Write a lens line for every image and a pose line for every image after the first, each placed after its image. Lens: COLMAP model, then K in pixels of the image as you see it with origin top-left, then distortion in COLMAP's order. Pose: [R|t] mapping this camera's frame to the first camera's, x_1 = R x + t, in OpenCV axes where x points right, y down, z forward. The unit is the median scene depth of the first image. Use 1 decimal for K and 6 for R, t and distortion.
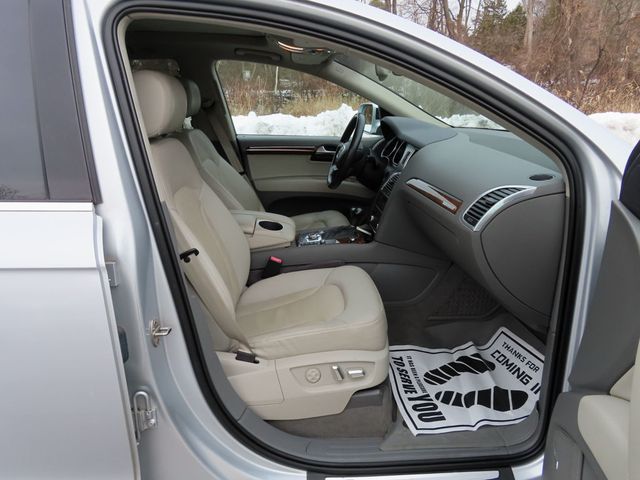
lens RADIAL K [[468.0, 0, 311.3], [0, 468.0, 241.7], [0, 0, 1]] dist [-0.020020, 0.017101]
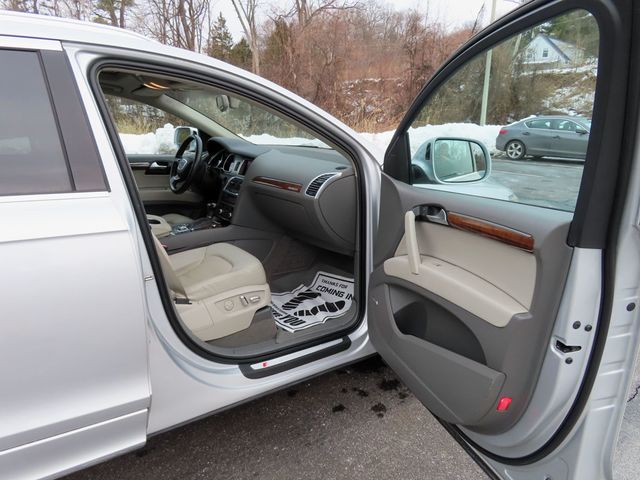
lens RADIAL K [[468.0, 0, 324.4], [0, 468.0, 240.1], [0, 0, 1]] dist [-0.020020, 0.017101]
pose [[0.853077, -0.115716, 0.508793, -0.420601], [0.140856, 0.989969, -0.011016, 0.121296], [-0.502414, 0.081064, 0.860818, -0.417664]]
